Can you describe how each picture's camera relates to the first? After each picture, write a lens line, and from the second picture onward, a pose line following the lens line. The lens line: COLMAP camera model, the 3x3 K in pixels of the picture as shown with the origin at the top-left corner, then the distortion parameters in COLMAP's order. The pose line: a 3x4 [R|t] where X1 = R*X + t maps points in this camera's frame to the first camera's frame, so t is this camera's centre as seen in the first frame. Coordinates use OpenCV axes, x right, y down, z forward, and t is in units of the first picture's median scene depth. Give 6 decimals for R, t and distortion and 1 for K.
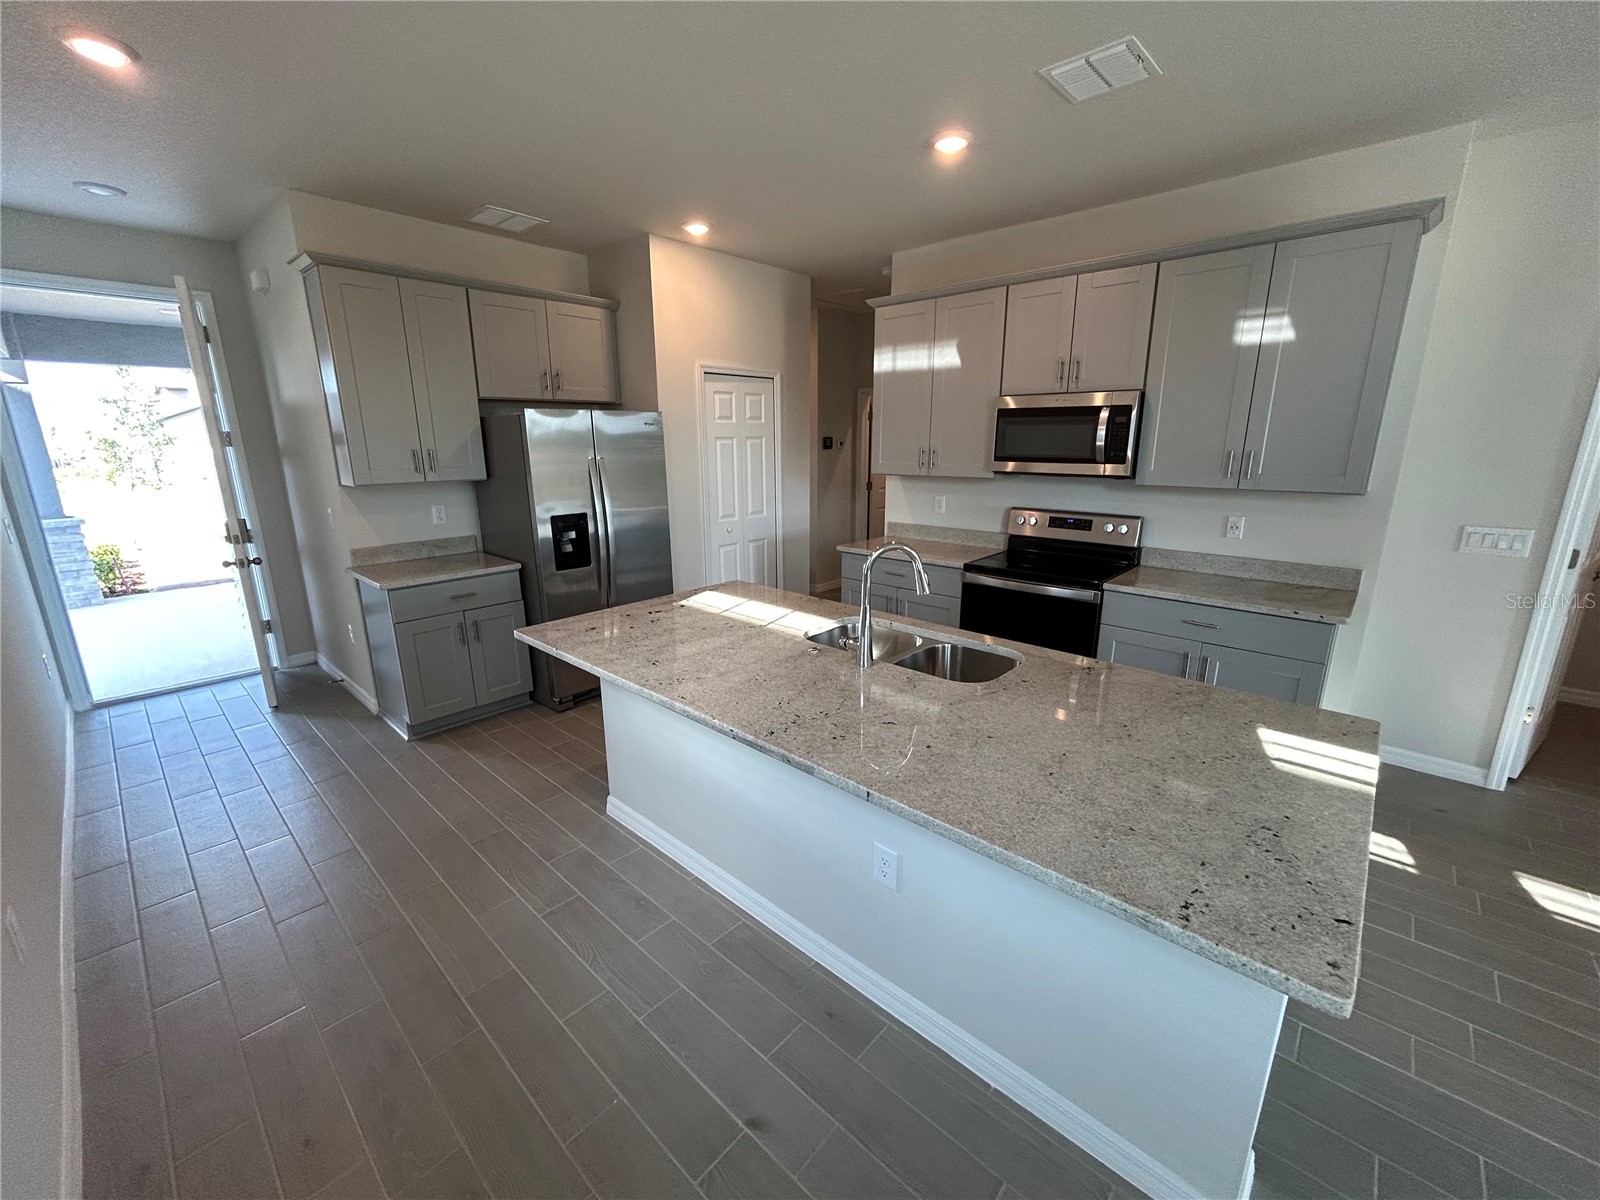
lens RADIAL K [[644.1, 0, 799.1], [0, 644.1, 597.6], [0, 0, 1]] dist [0.000618, 0.000505]
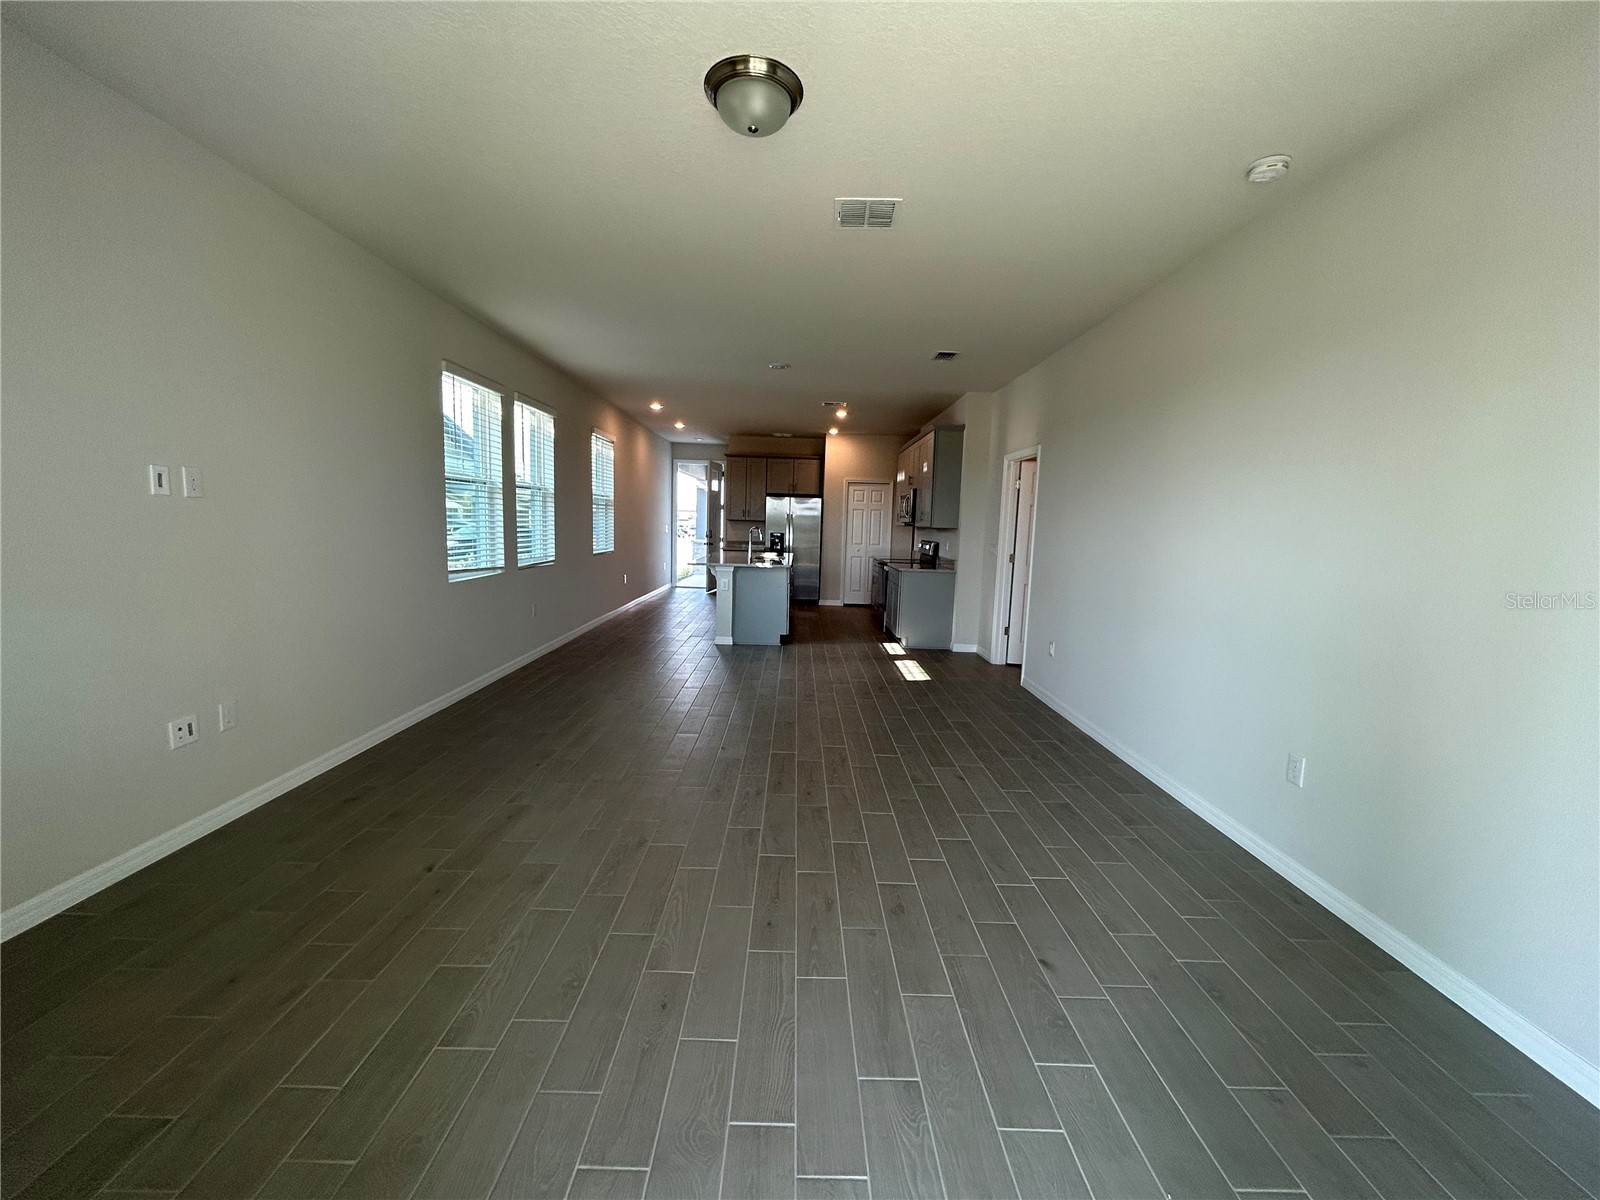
lens RADIAL K [[644.1, 0, 799.1], [0, 644.1, 597.6], [0, 0, 1]] dist [0.000618, 0.000505]
pose [[0.680741, 0.111572, -0.723977, 1.812985], [-0.211109, 0.976281, -0.048047, 0.267553], [0.701444, 0.185546, 0.688149, -0.838865]]
